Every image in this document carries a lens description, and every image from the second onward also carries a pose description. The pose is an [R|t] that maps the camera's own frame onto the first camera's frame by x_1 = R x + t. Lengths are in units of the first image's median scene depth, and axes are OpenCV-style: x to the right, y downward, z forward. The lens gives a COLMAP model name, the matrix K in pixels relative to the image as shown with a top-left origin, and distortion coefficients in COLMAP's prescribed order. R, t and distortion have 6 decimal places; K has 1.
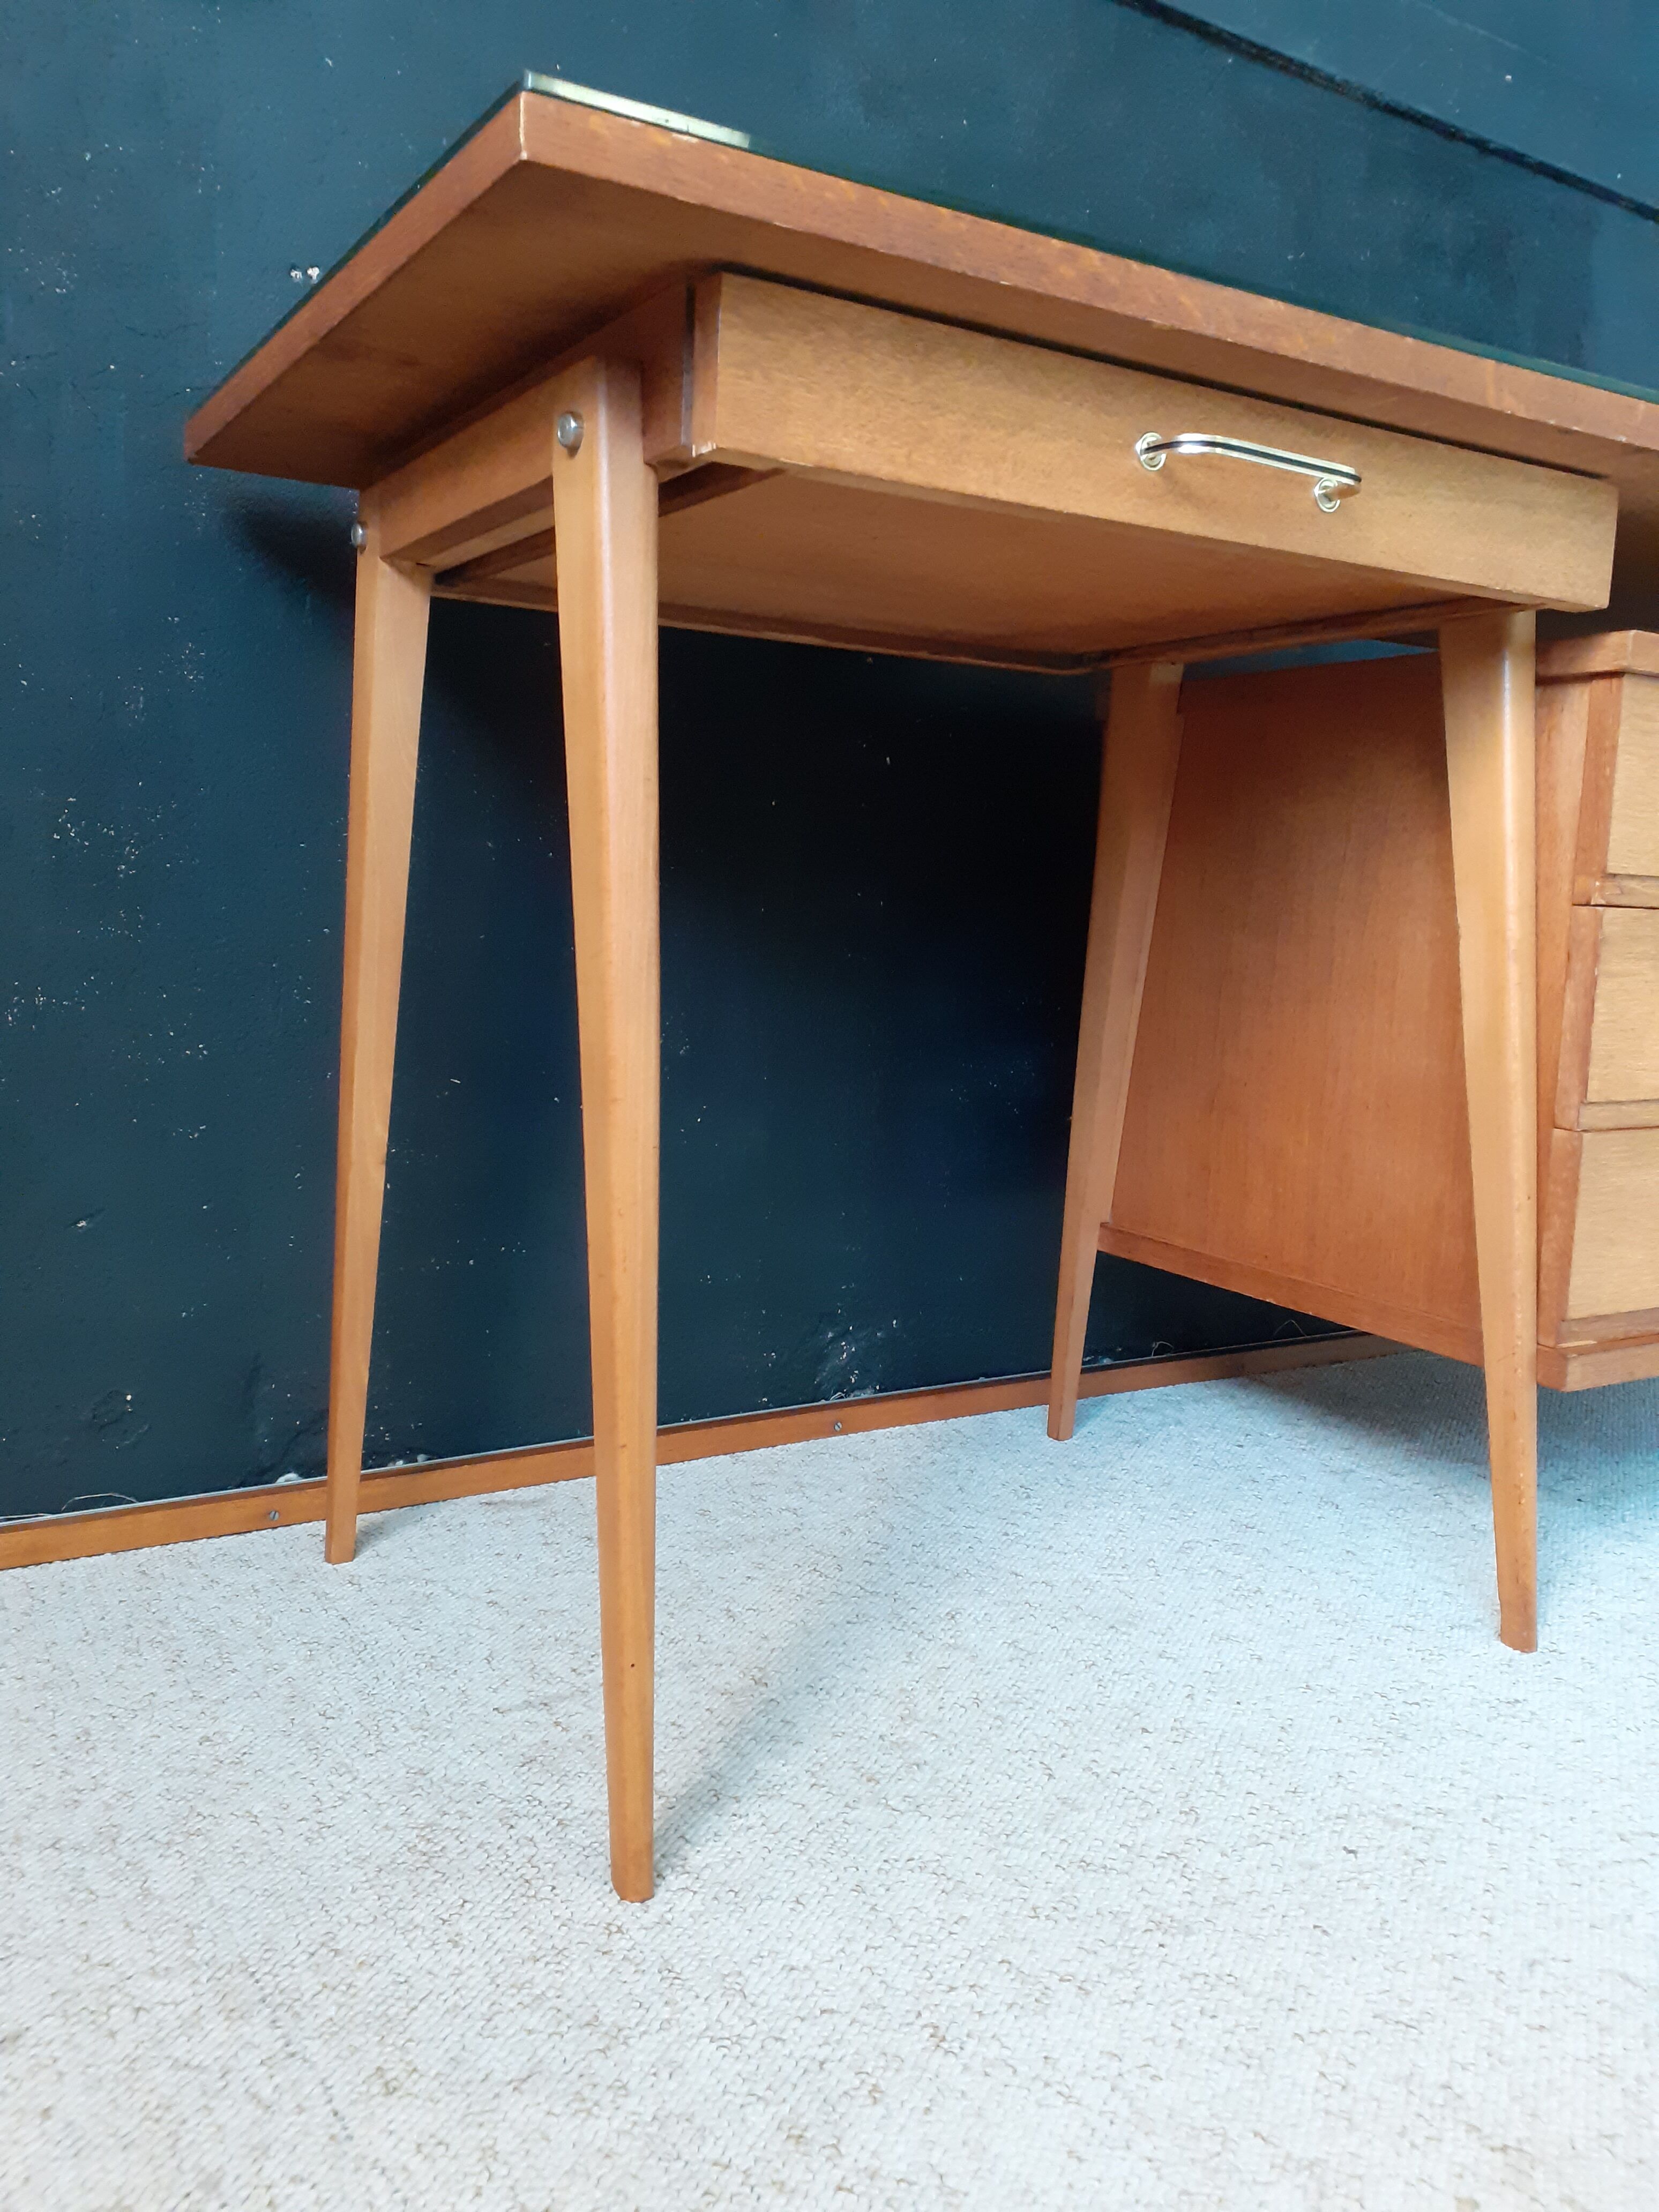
lens RADIAL K [[1788.3, 0, 817.3], [0, 1788.3, 1091.9], [0, 0, 1]] dist [0.040095, -0.074026]
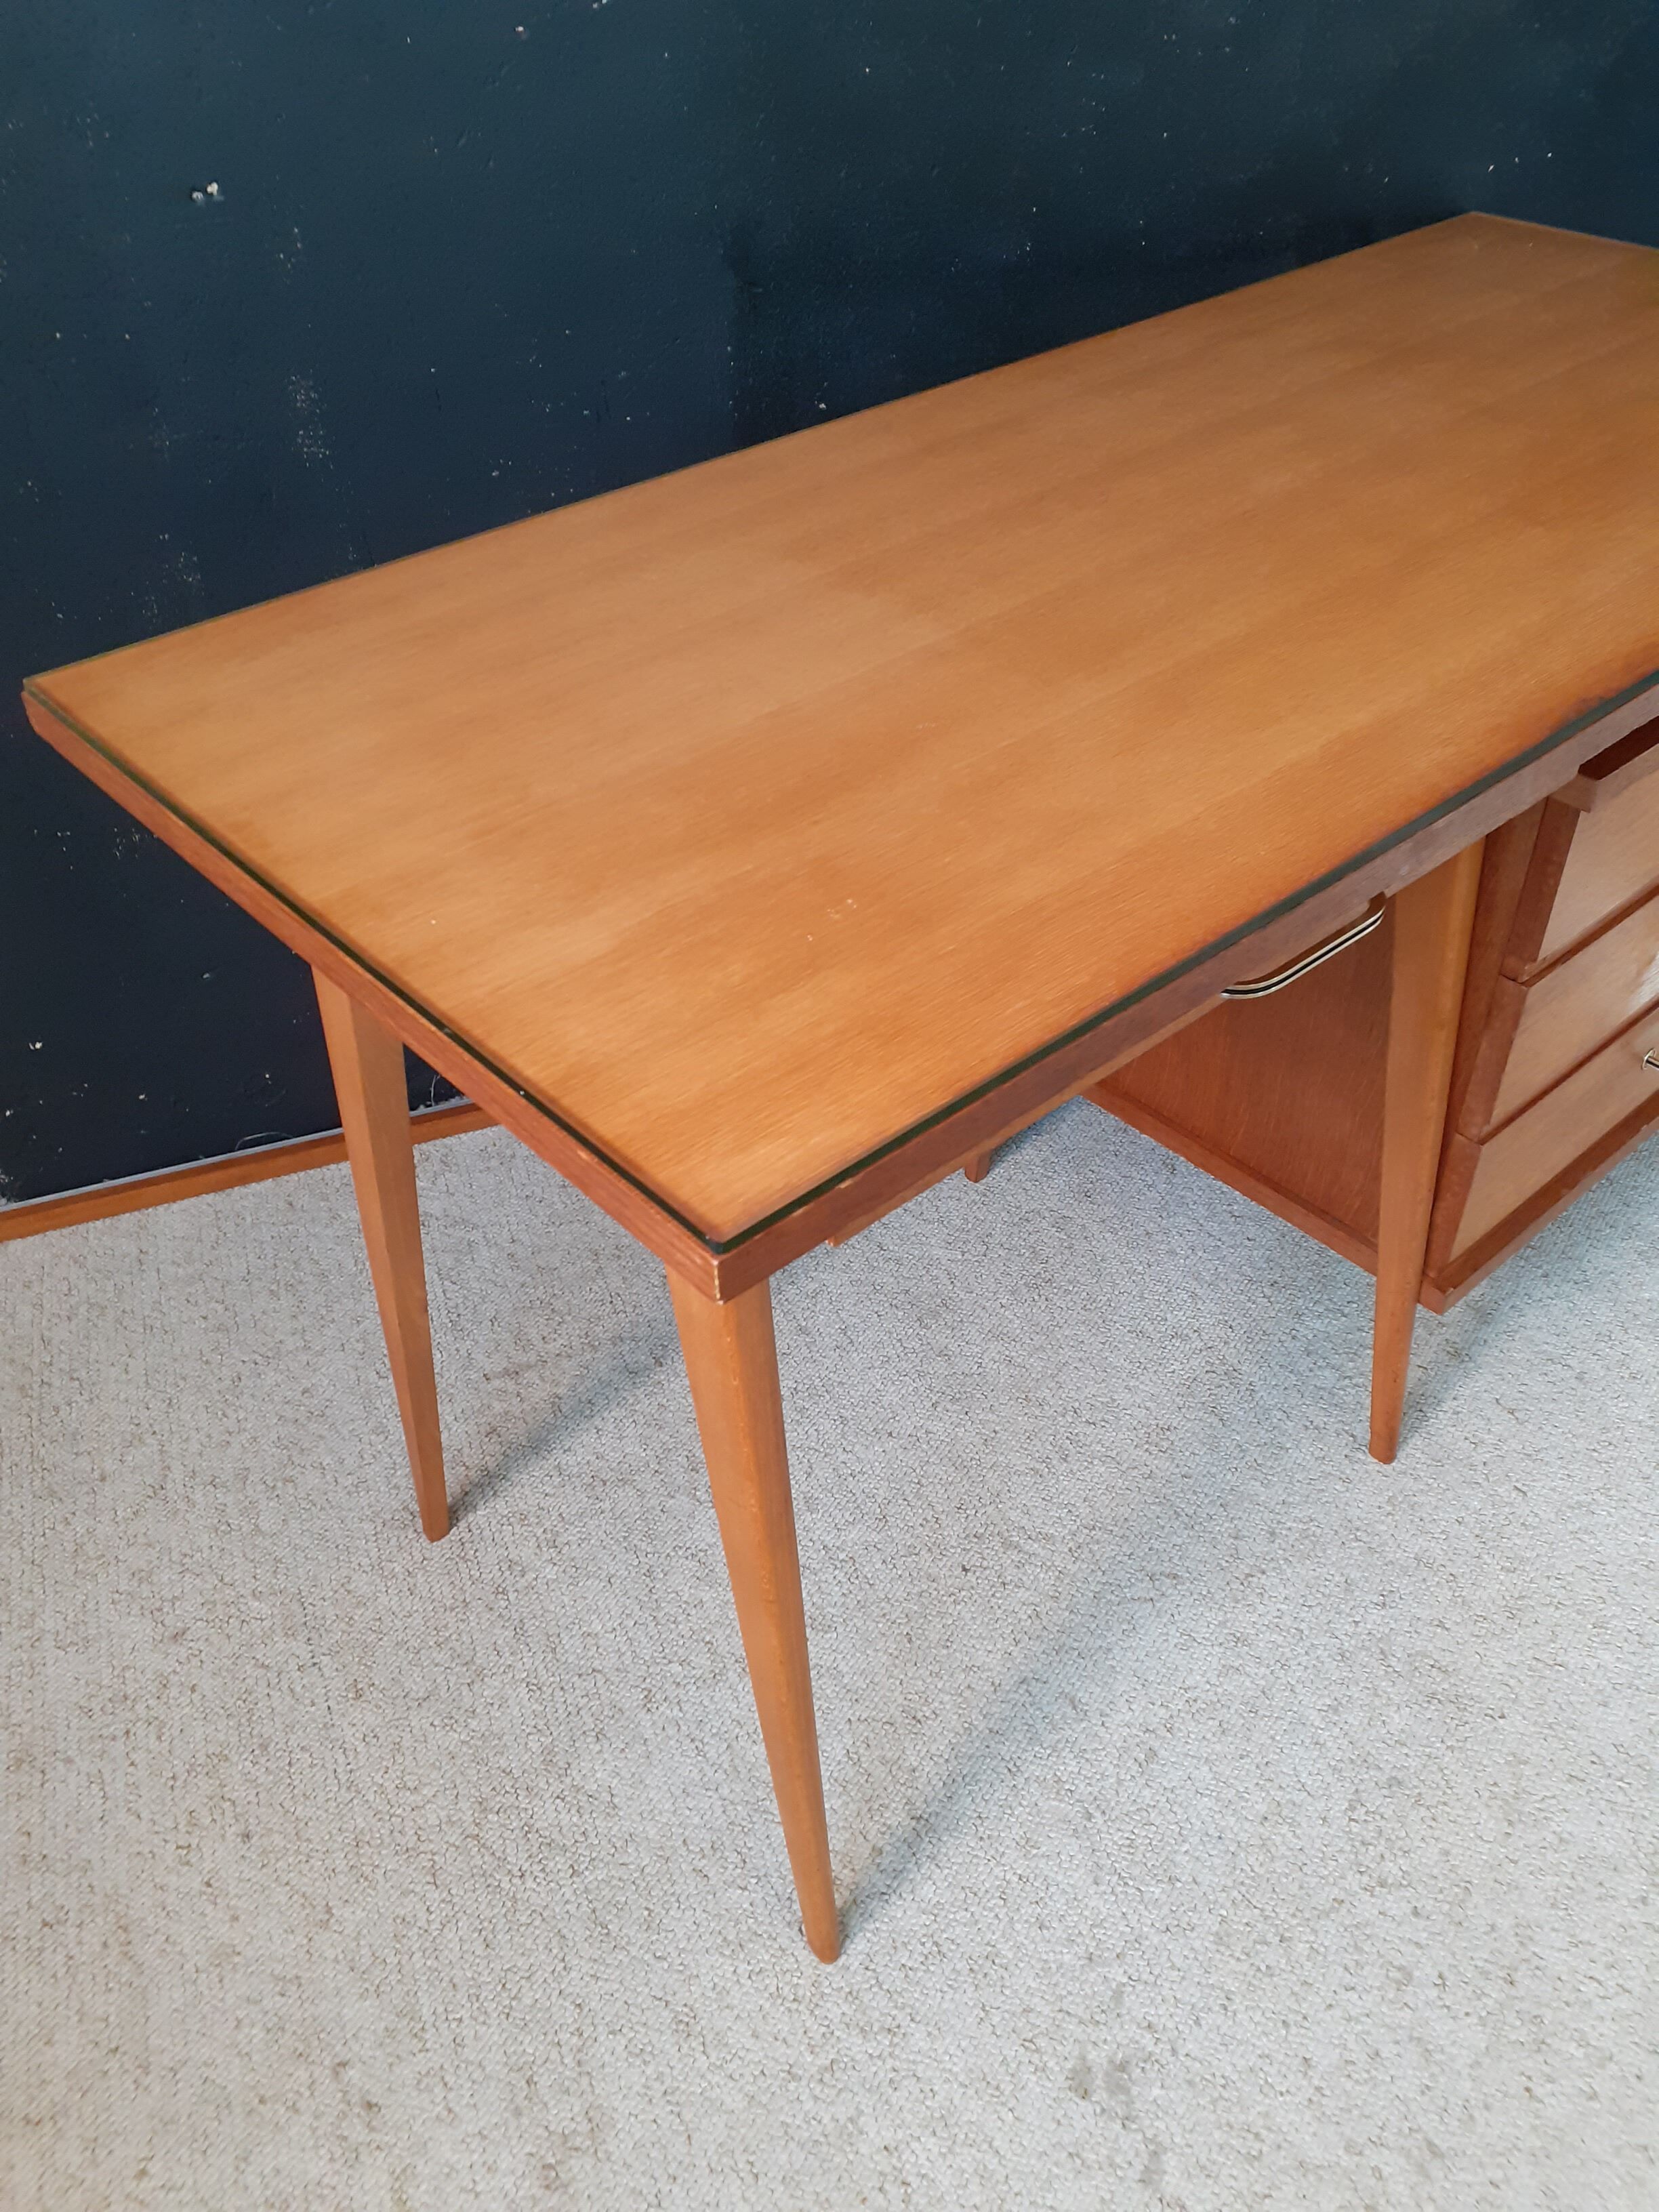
lens RADIAL K [[1788.3, 0, 834.4], [0, 1788.3, 1101.4], [0, 0, 1]] dist [0.040095, -0.074026]
pose [[0.978708, 0.087847, -0.185510, 0.453806], [0.028131, 0.837854, 0.545170, -0.817513], [0.203321, -0.538780, 0.817543, -0.103129]]
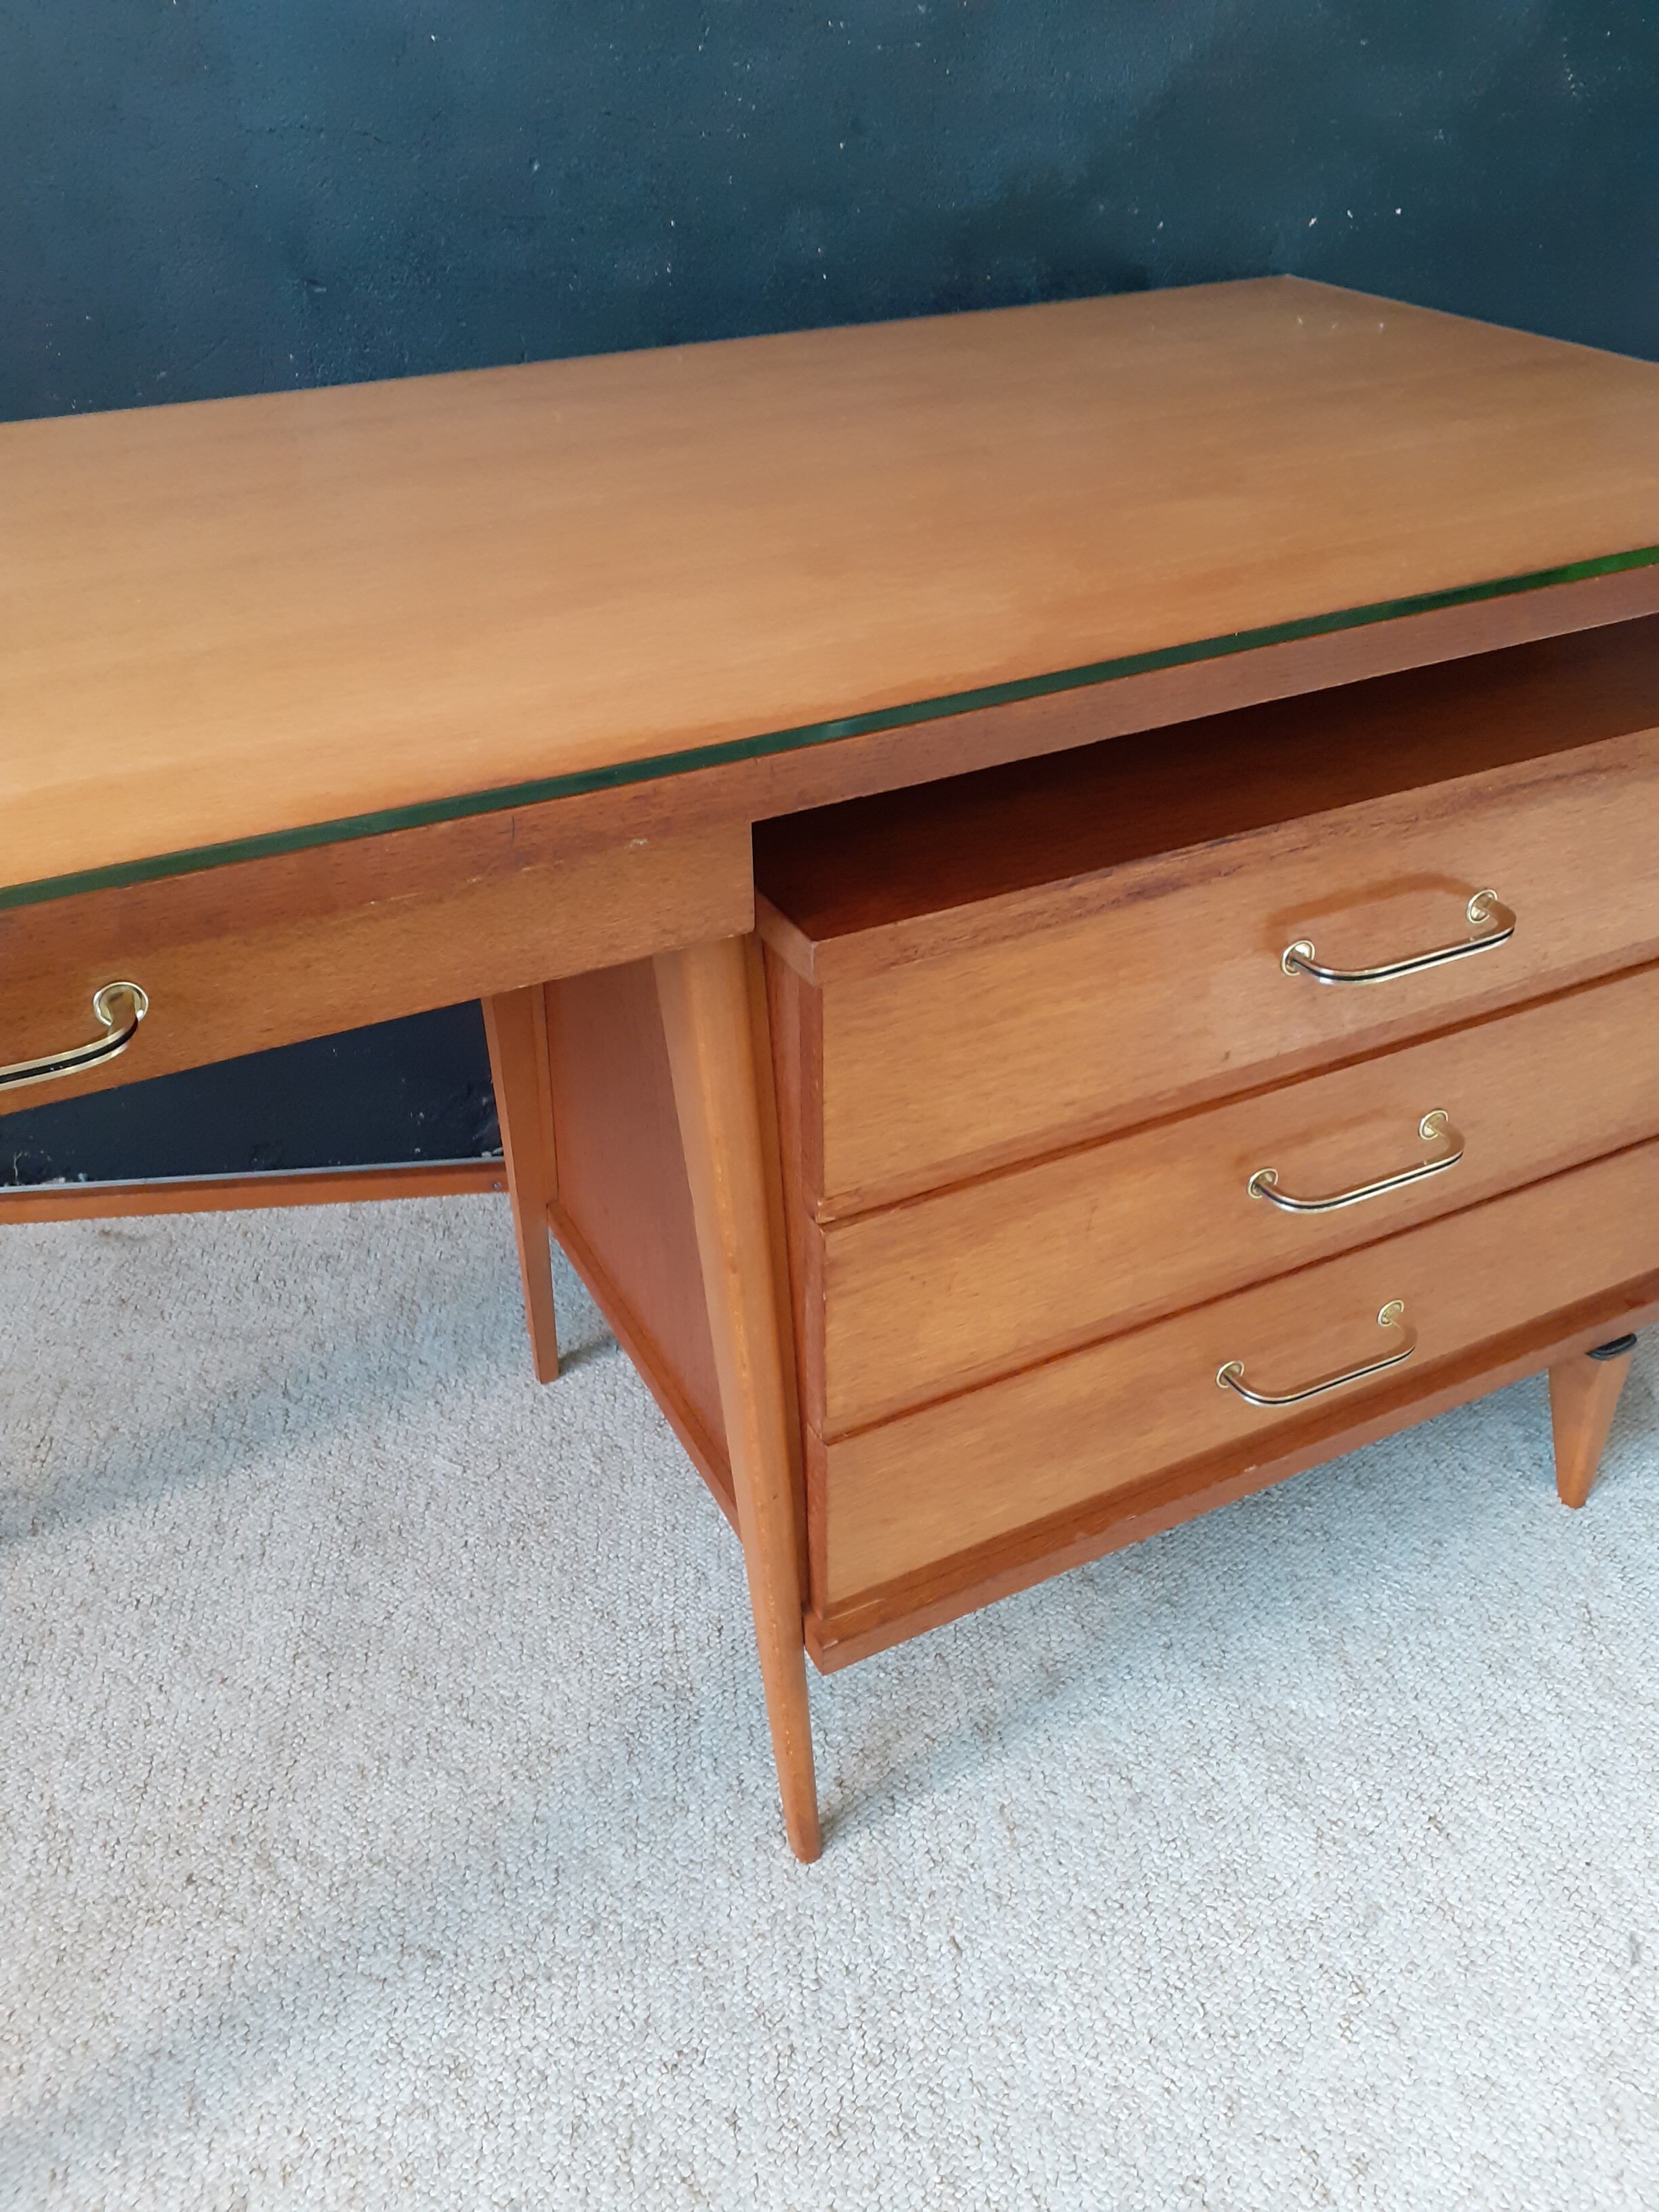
lens RADIAL K [[1788.3, 0, 836.3], [0, 1788.3, 1108.5], [0, 0, 1]] dist [0.040095, -0.074026]
pose [[0.895922, 0.208693, -0.392137, 1.088258], [-0.002534, 0.885157, 0.465286, -0.627982], [0.444205, -0.415866, 0.793560, 0.455600]]
